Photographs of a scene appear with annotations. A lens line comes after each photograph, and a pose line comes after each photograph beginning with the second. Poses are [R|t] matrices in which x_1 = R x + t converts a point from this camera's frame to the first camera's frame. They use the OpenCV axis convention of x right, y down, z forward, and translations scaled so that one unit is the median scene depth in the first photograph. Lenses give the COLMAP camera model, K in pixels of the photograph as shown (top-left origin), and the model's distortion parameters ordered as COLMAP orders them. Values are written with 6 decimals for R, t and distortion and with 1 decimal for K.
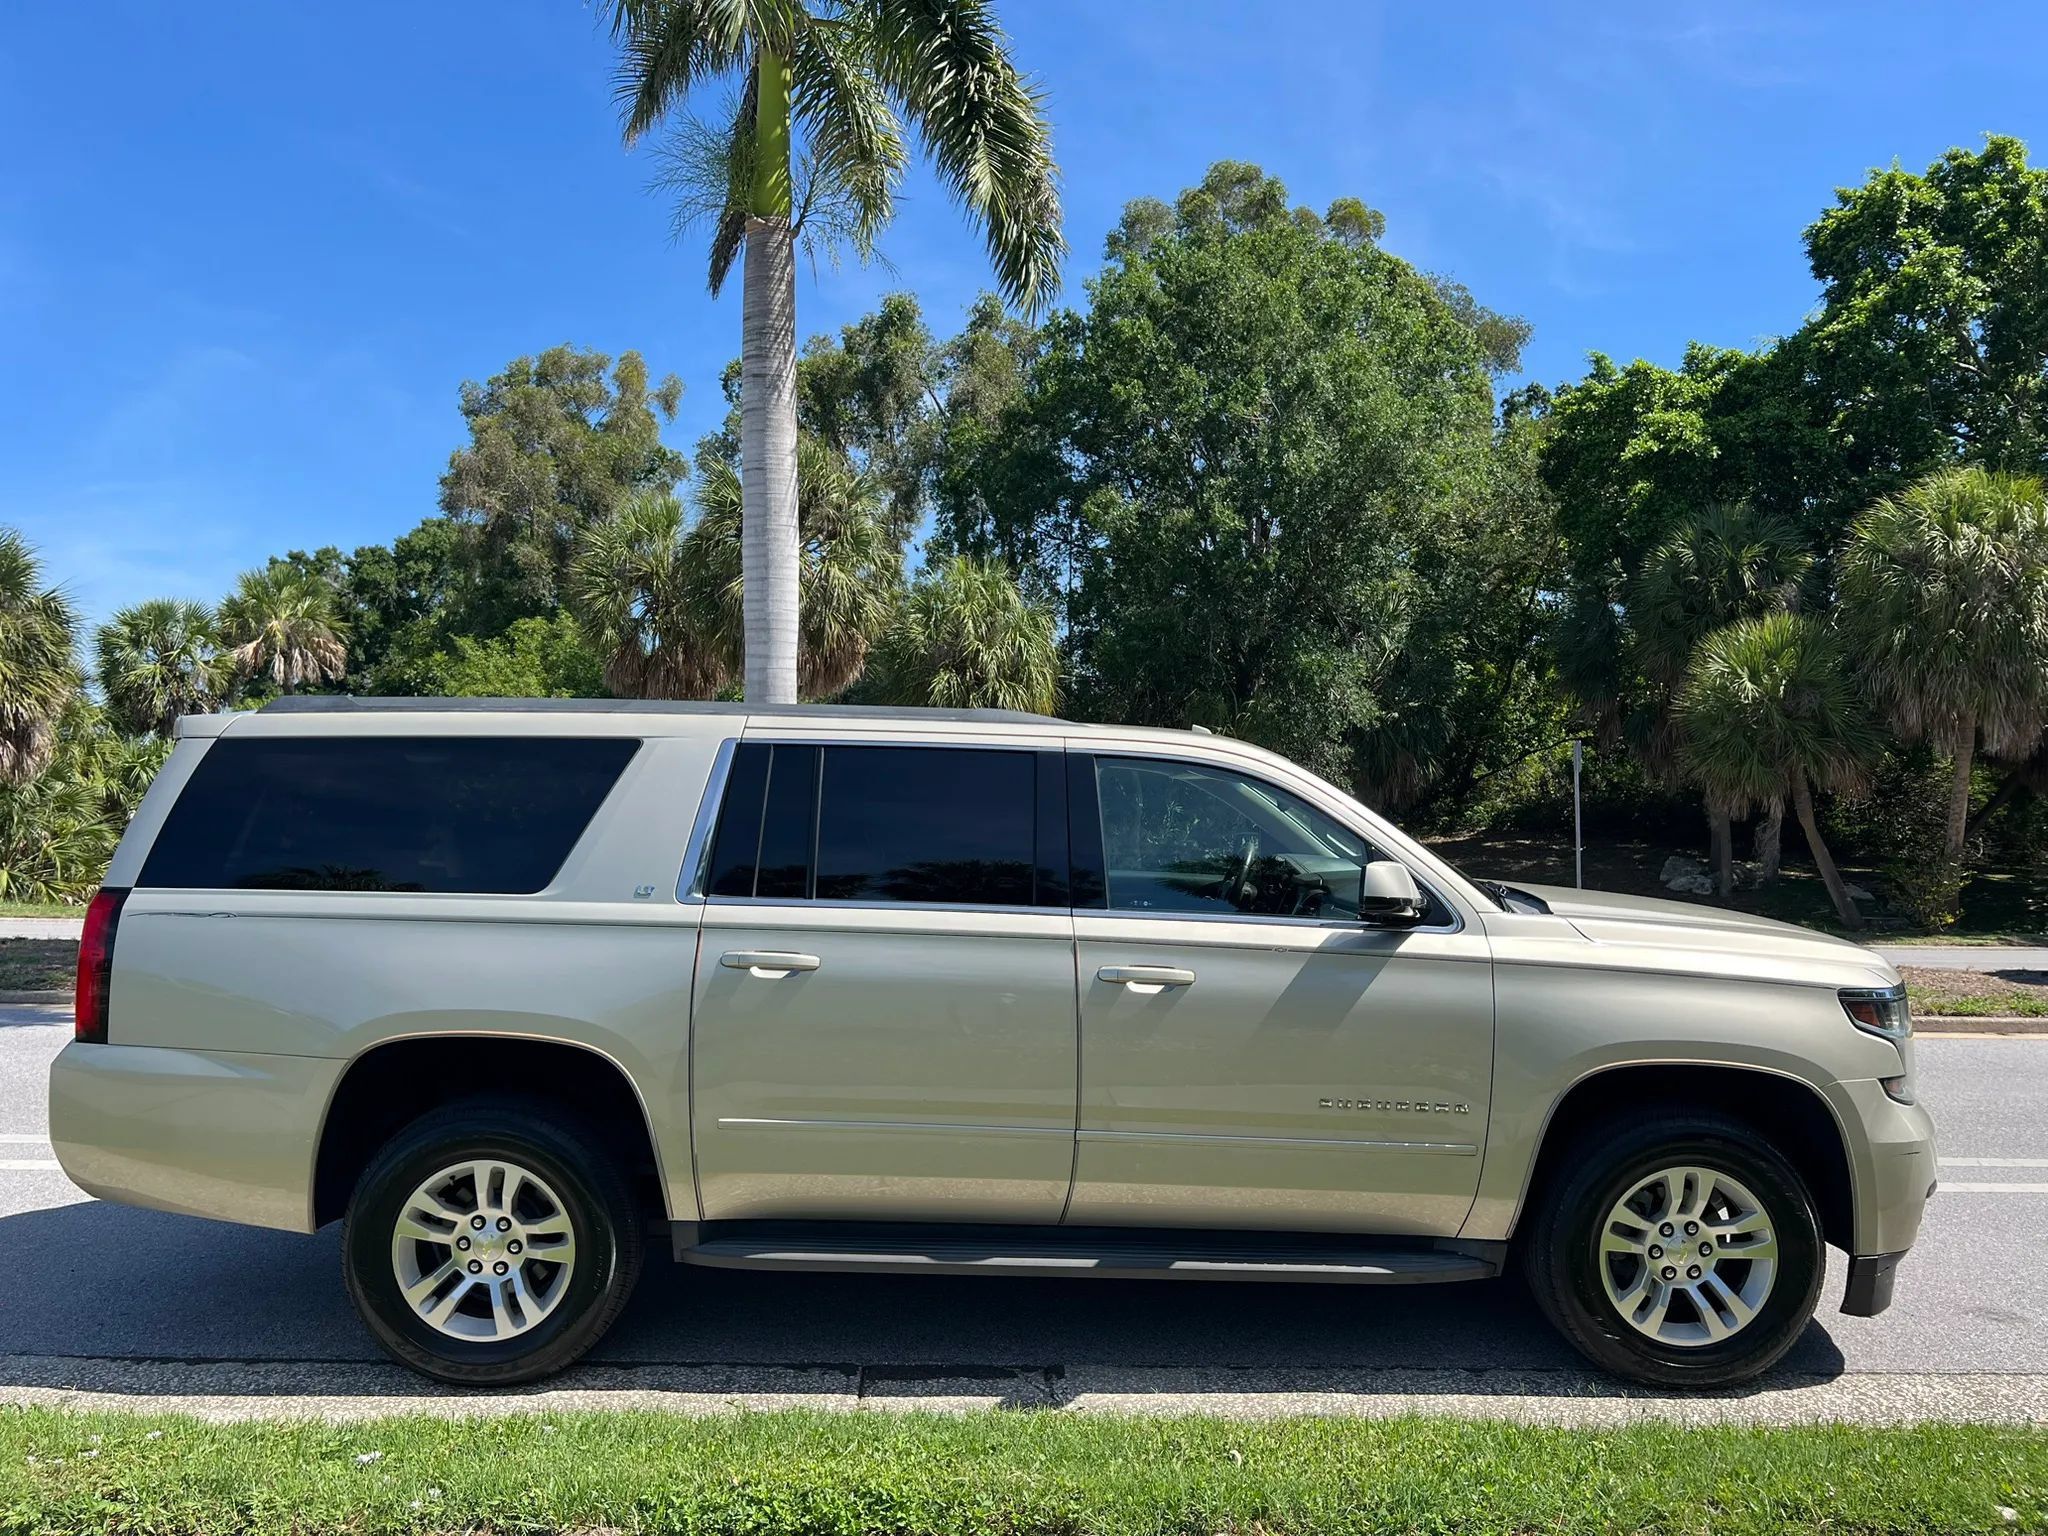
lens RADIAL K [[1549.6, 0, 1030.7], [0, 1549.6, 796.6], [0, 0, 1]] dist [0.037720, -0.045869]
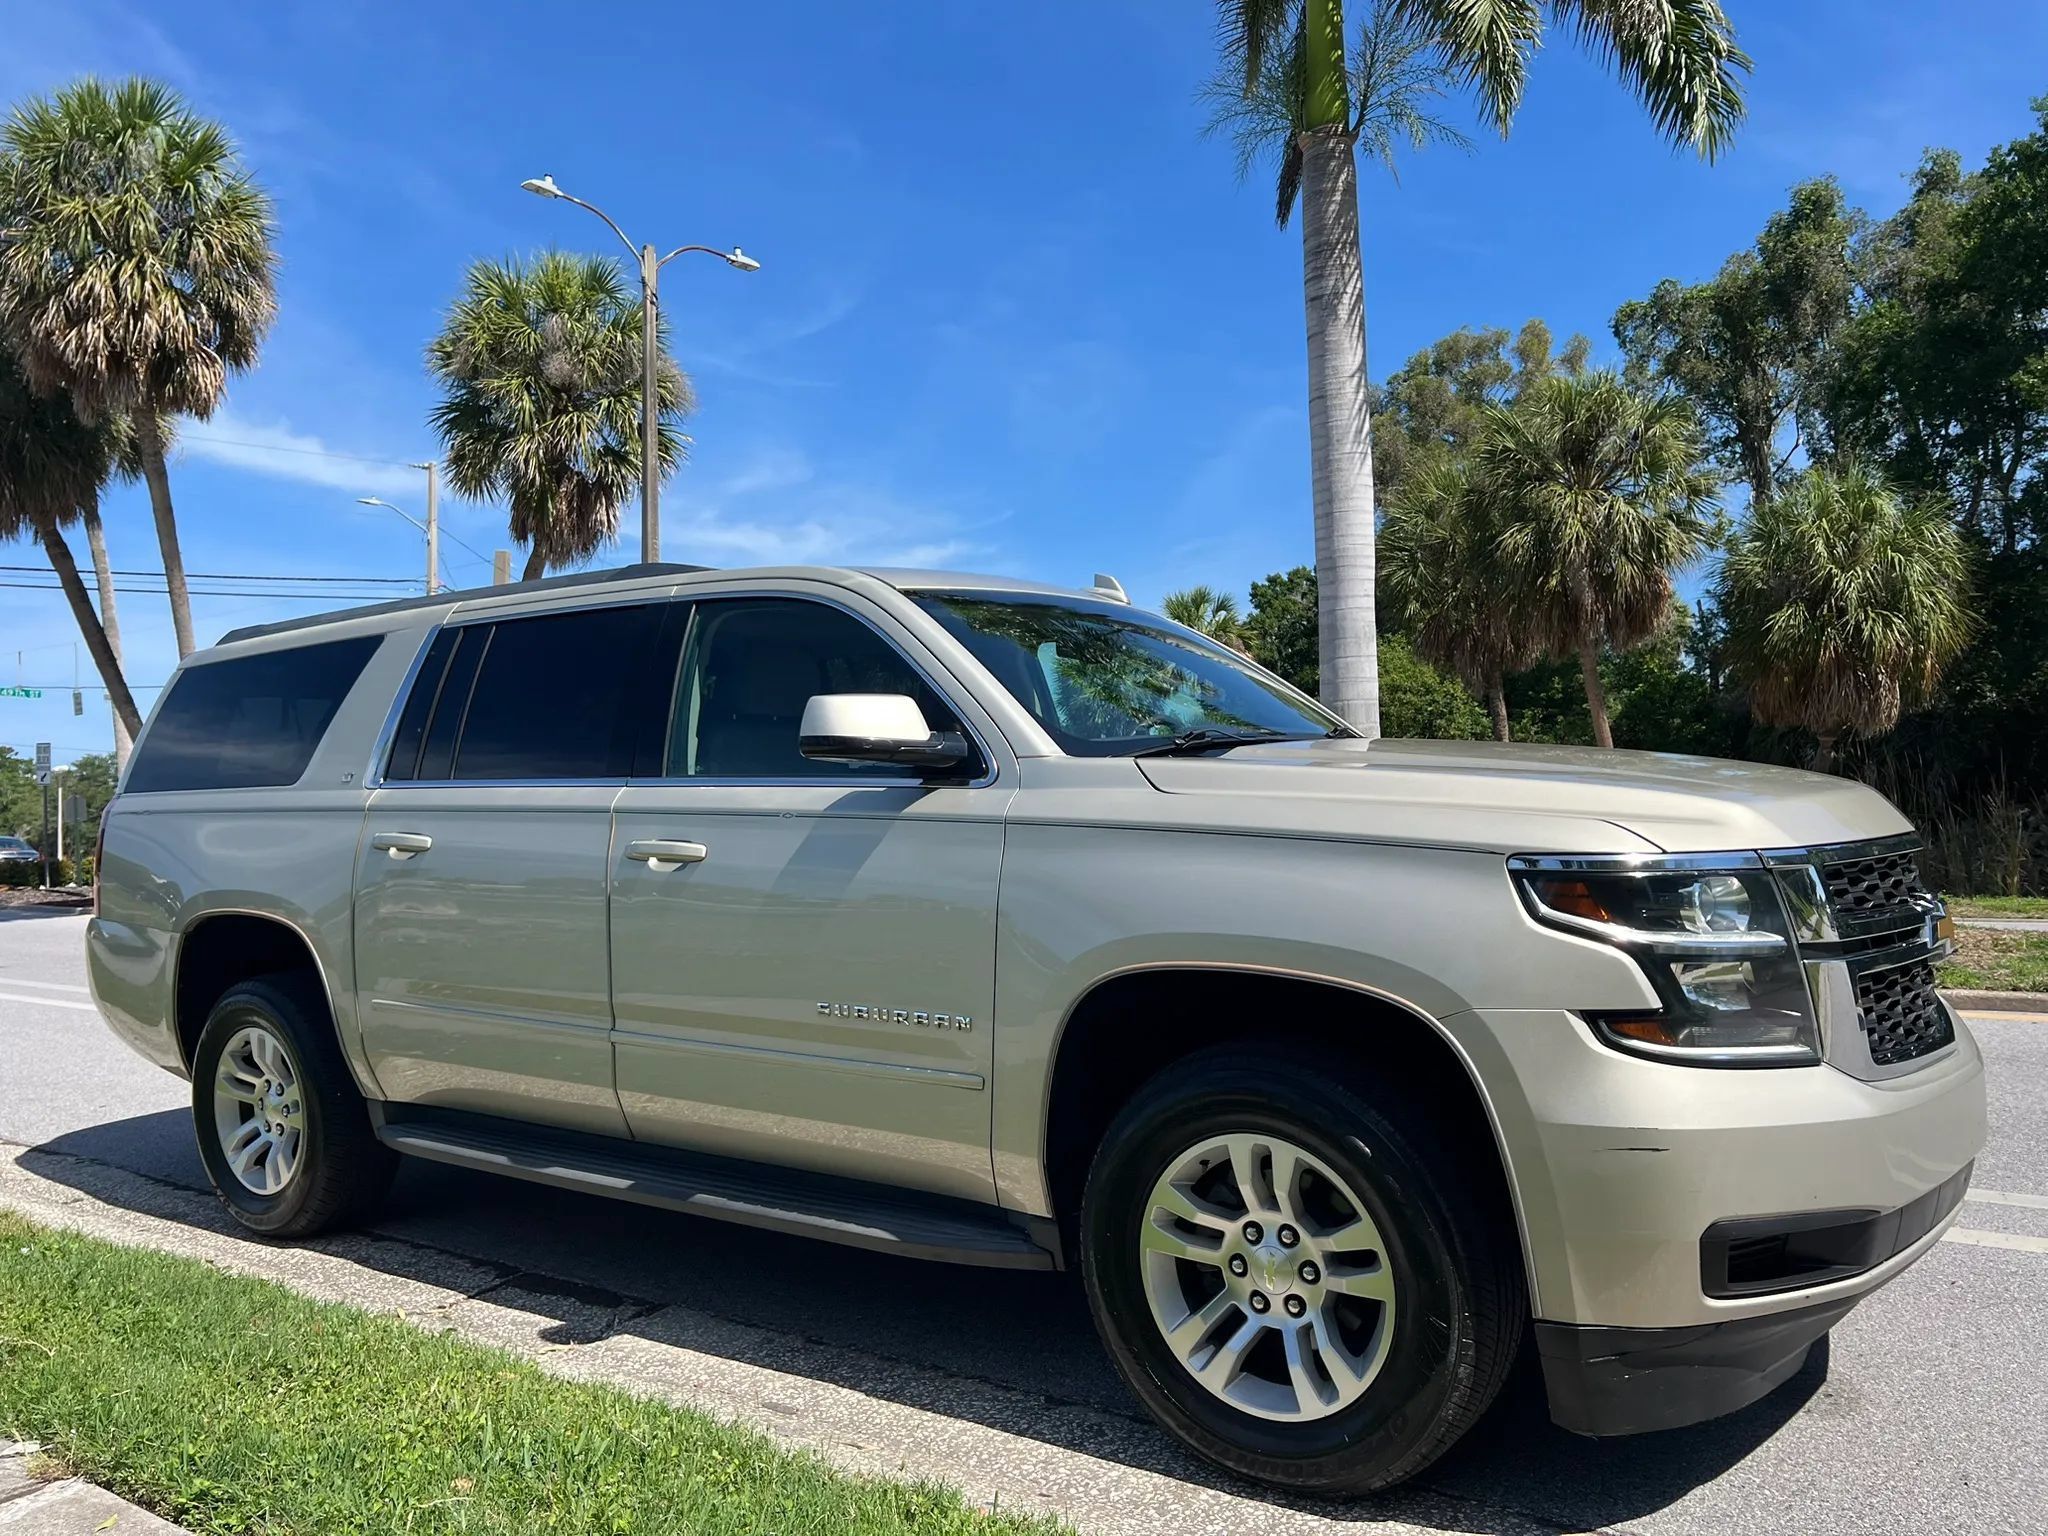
lens RADIAL K [[1549.6, 0, 1030.7], [0, 1549.6, 796.6], [0, 0, 1]] dist [0.037720, -0.045869]
pose [[0.796886, -0.041960, -0.602671, 0.240591], [0.042002, 0.999019, -0.014018, 0.034473], [0.602668, -0.014143, 0.797866, 0.145110]]
